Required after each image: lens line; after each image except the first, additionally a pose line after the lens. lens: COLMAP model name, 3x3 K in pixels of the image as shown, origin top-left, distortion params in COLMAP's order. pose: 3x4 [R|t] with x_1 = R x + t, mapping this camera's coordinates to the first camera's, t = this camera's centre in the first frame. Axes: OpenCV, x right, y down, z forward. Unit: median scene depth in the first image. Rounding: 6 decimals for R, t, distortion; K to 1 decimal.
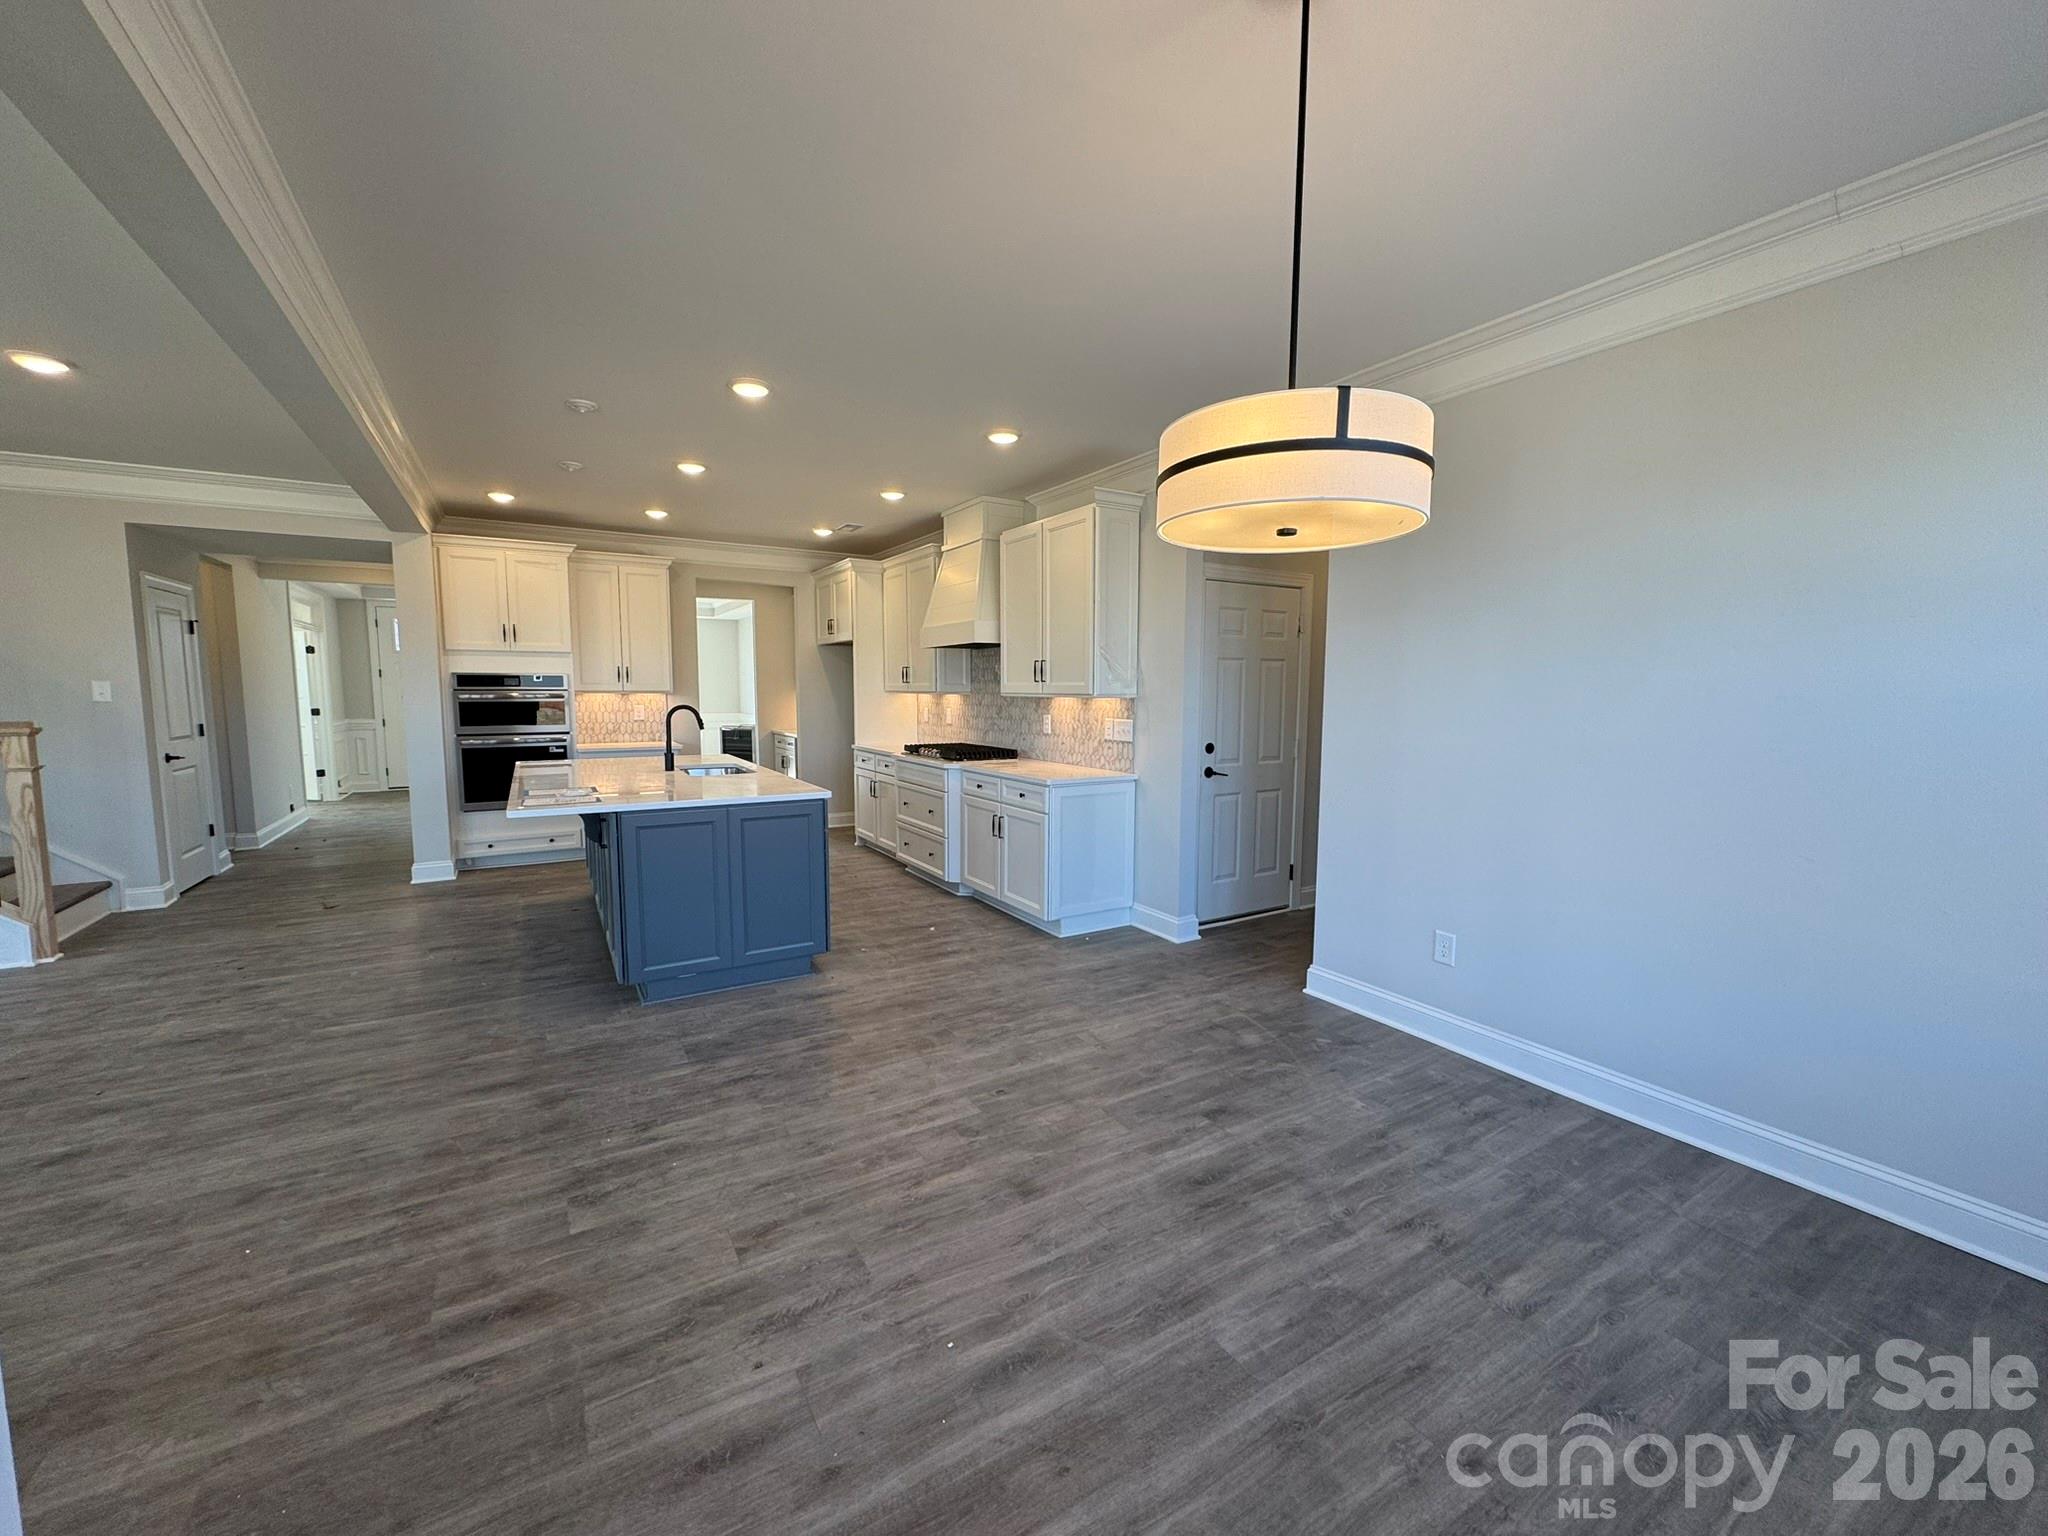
lens RADIAL K [[814.9, 0, 1021.4], [0, 814.9, 772.7], [0, 0, 1]] dist [-0.002319, 0.000304]
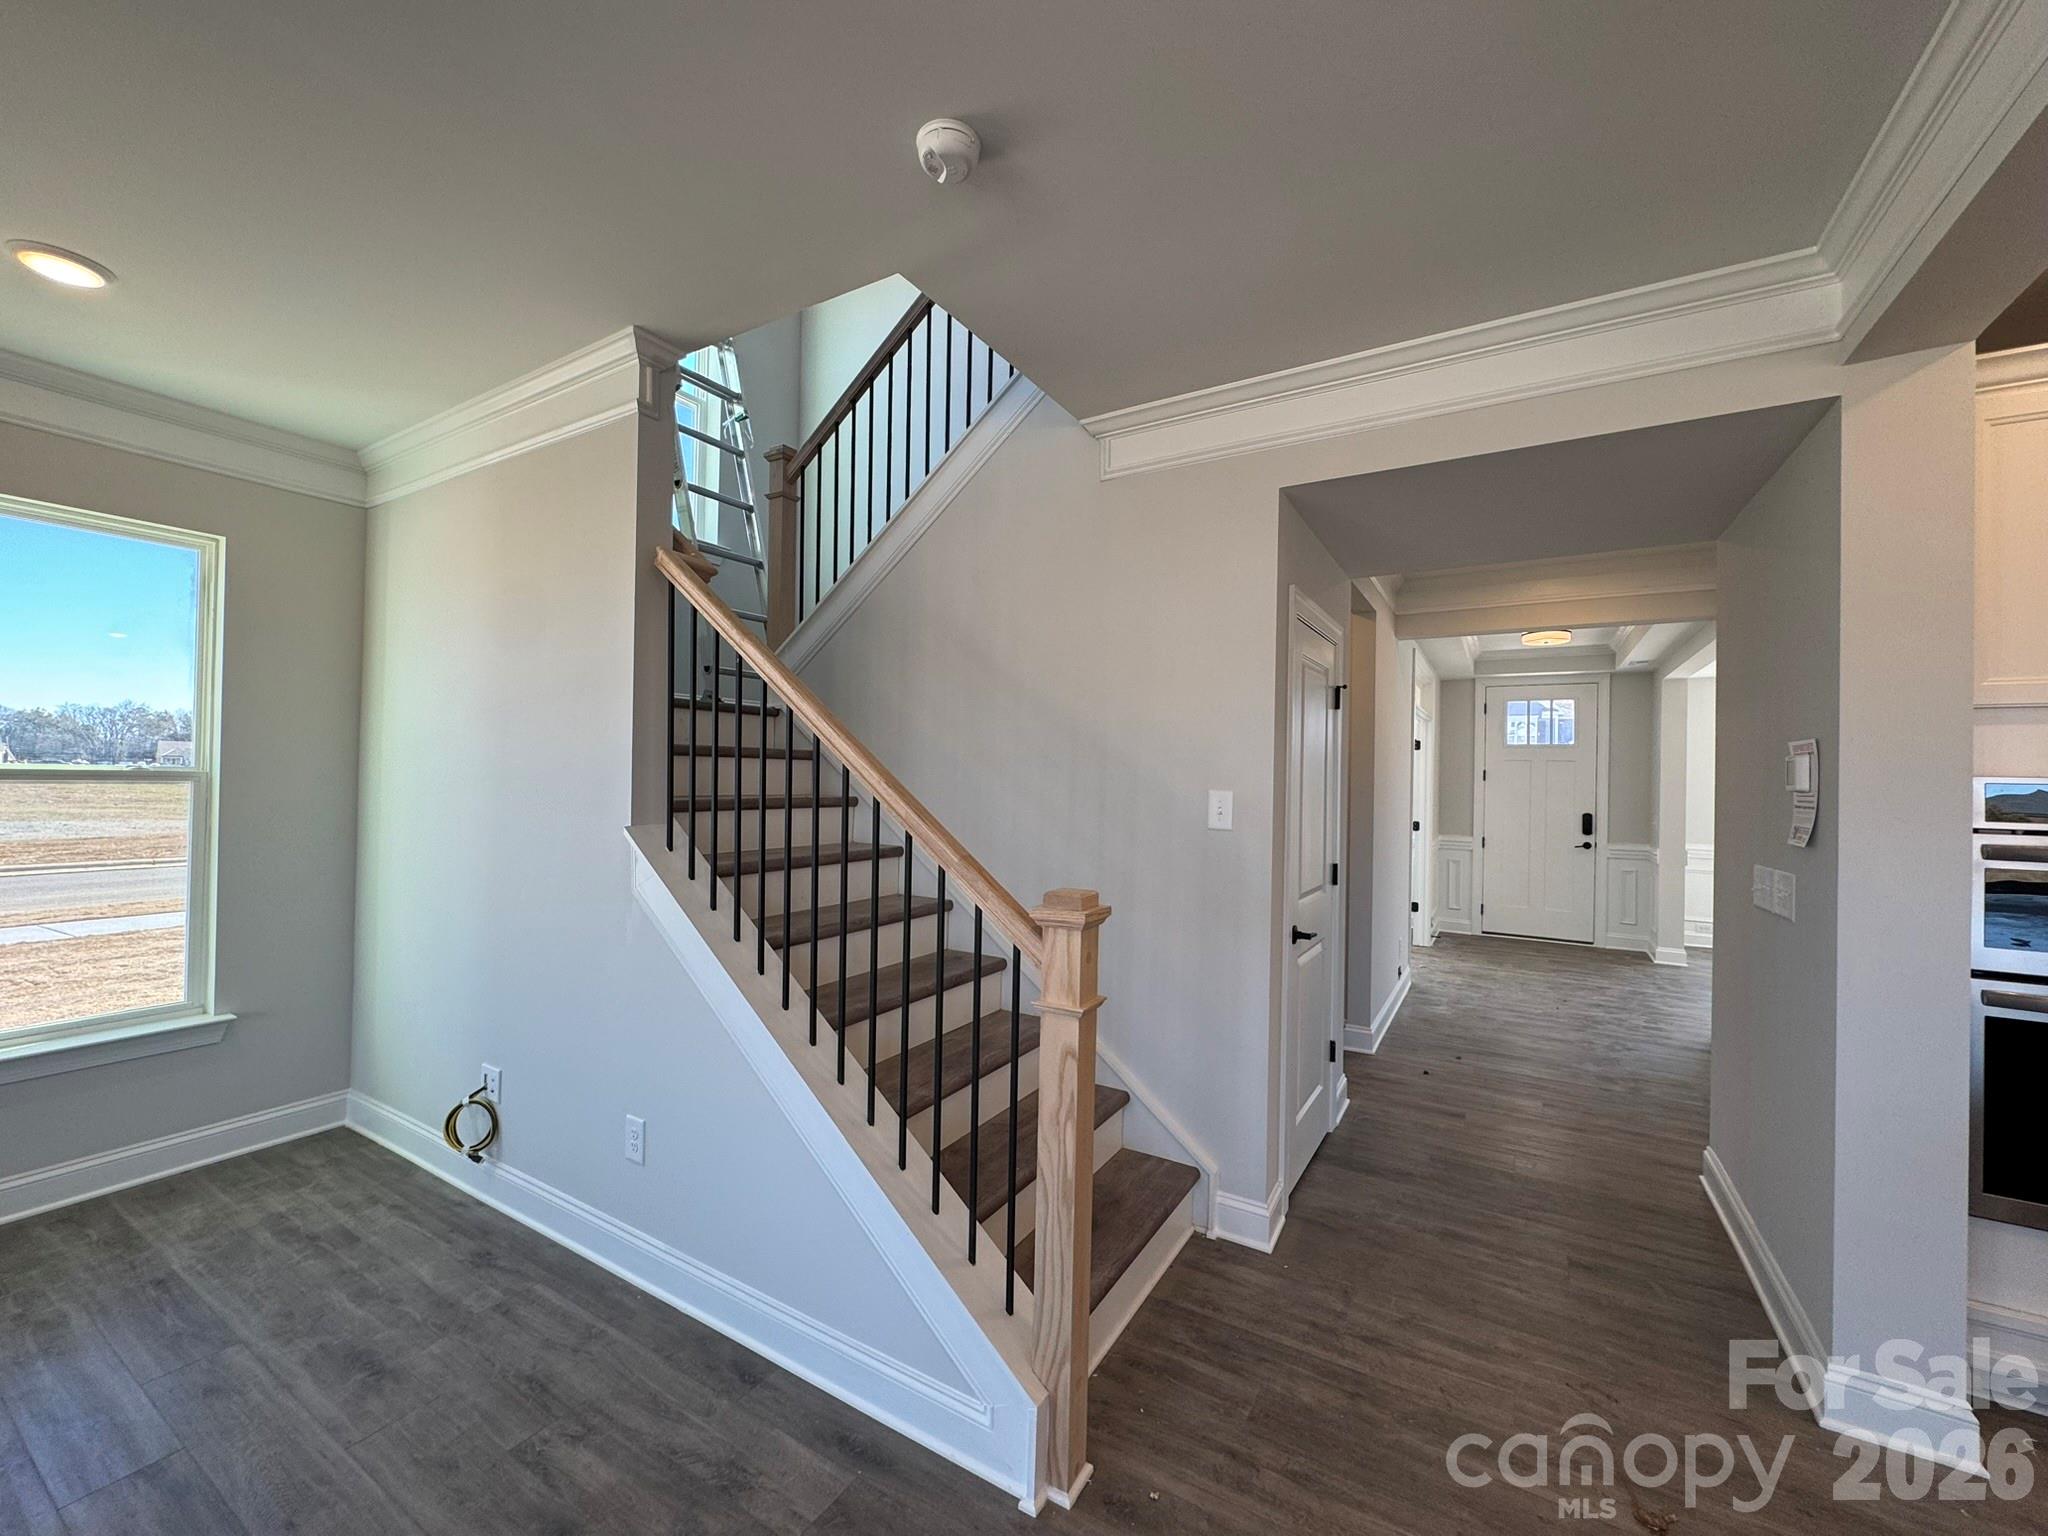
lens RADIAL K [[814.9, 0, 1022.6], [0, 814.9, 769.1], [0, 0, 1]] dist [-0.002319, 0.000304]
pose [[0.462669, -0.006118, -0.886510, -0.689212], [-0.107026, 0.992277, -0.062705, -0.075991], [0.880047, 0.123891, 0.458441, 0.612129]]
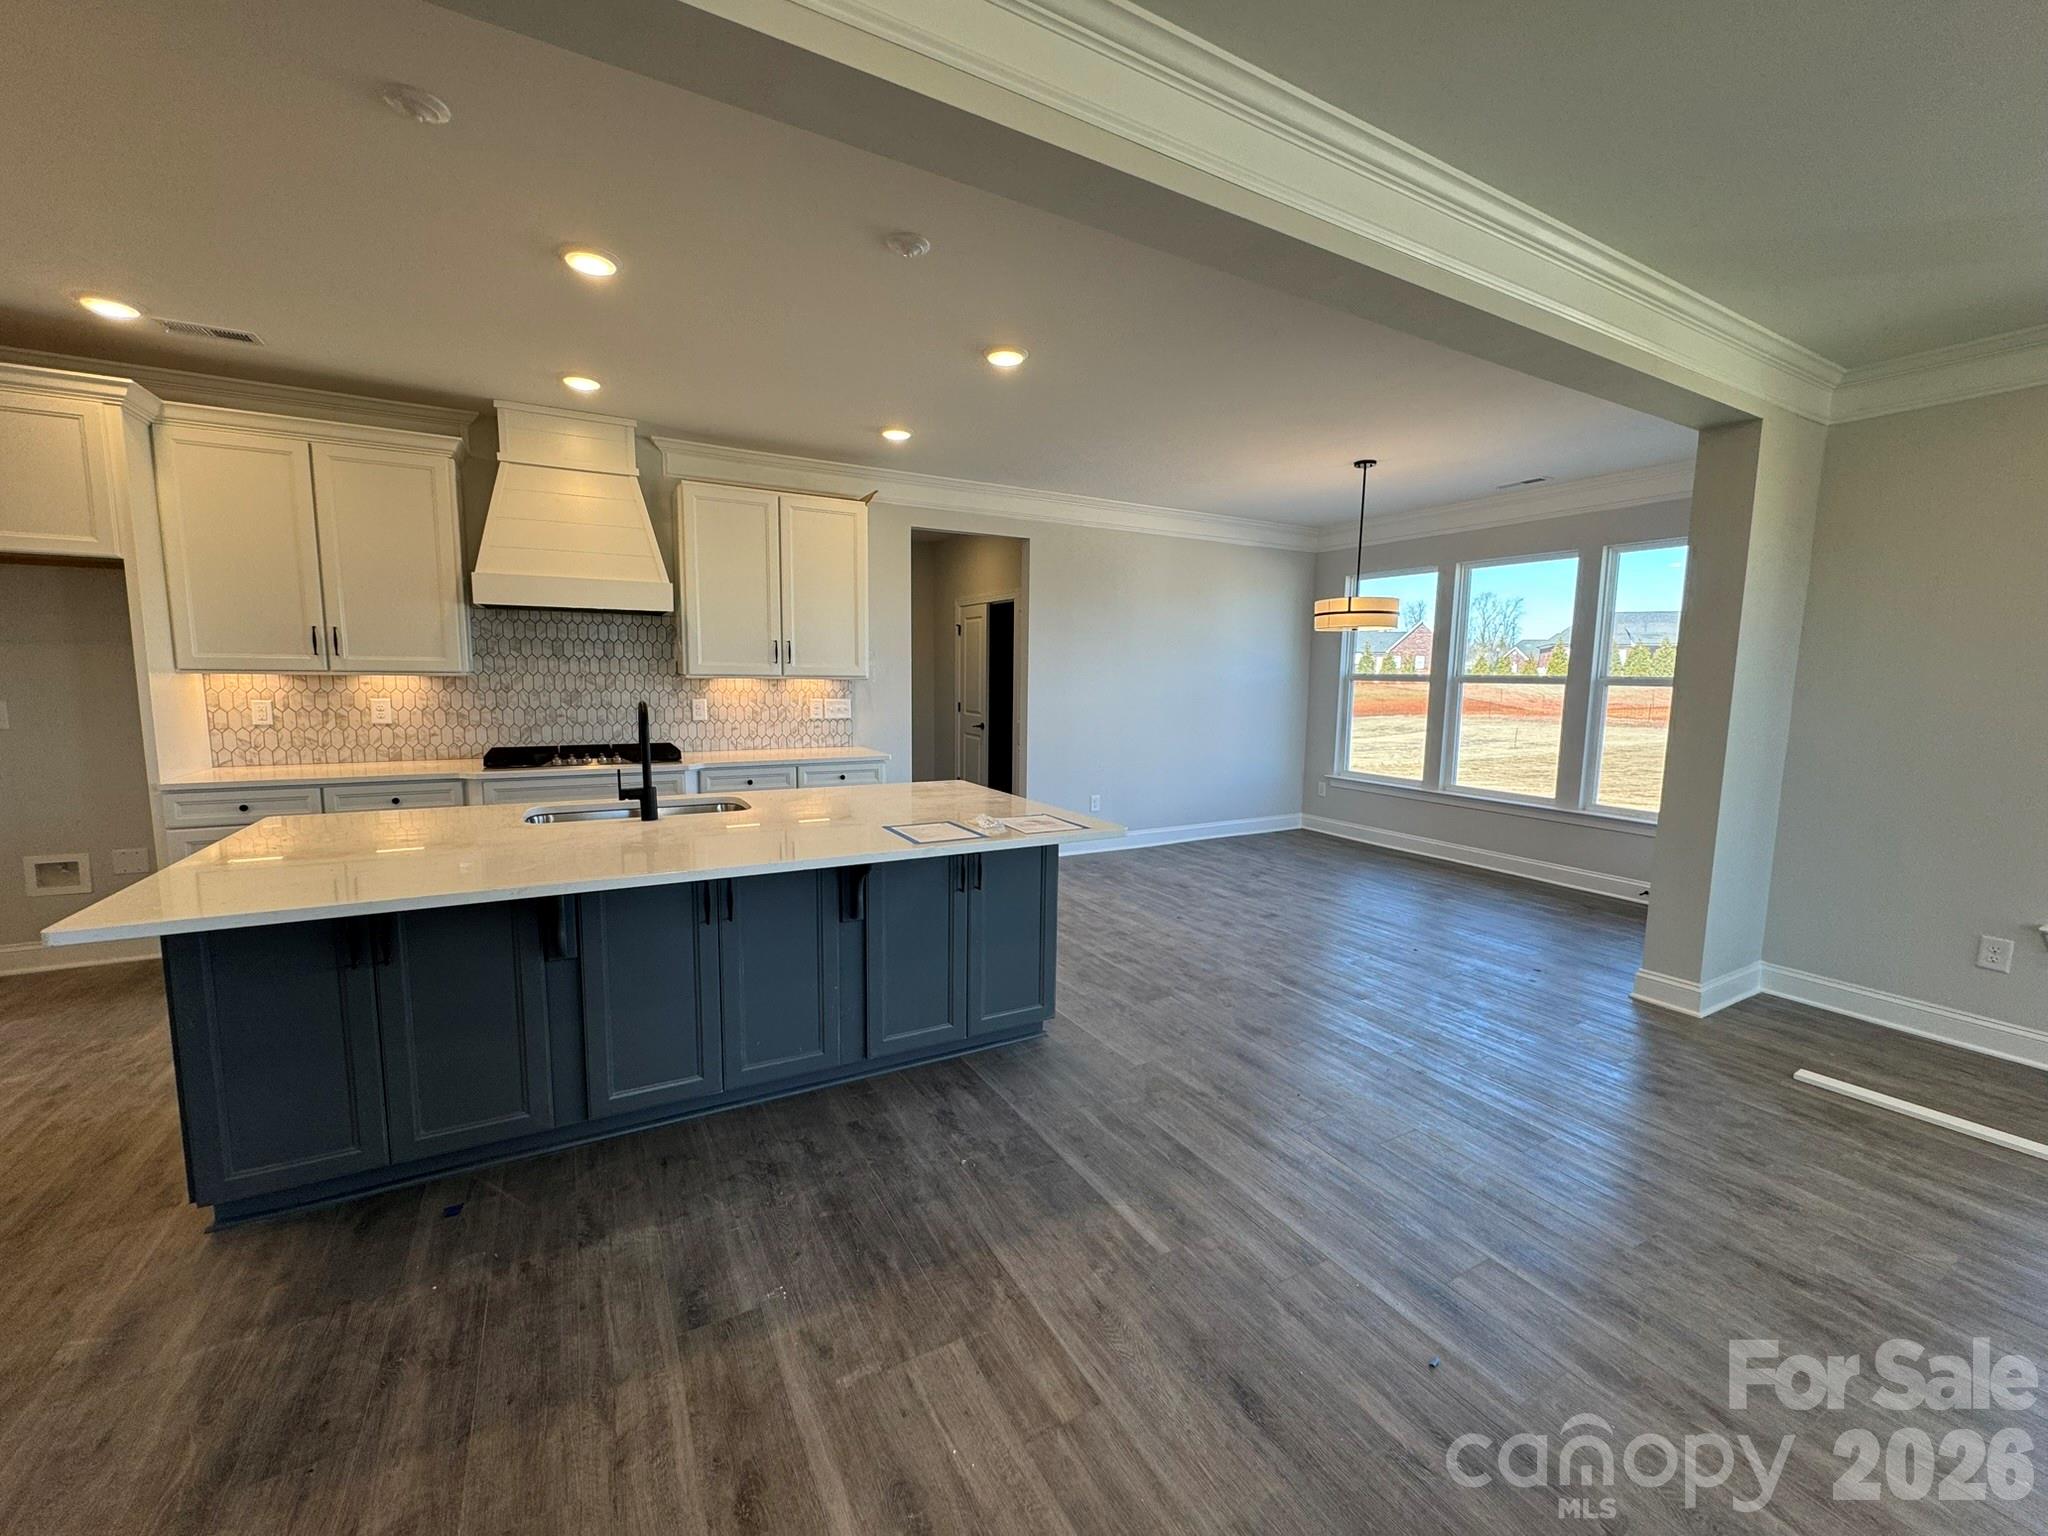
lens RADIAL K [[814.9, 0, 1027.7], [0, 814.9, 768.5], [0, 0, 1]] dist [-0.002319, 0.000304]
pose [[0.029830, -0.121978, 0.992084, -0.917749], [0.087887, 0.989002, 0.118956, -0.076616], [-0.995684, 0.083643, 0.040222, 0.672877]]
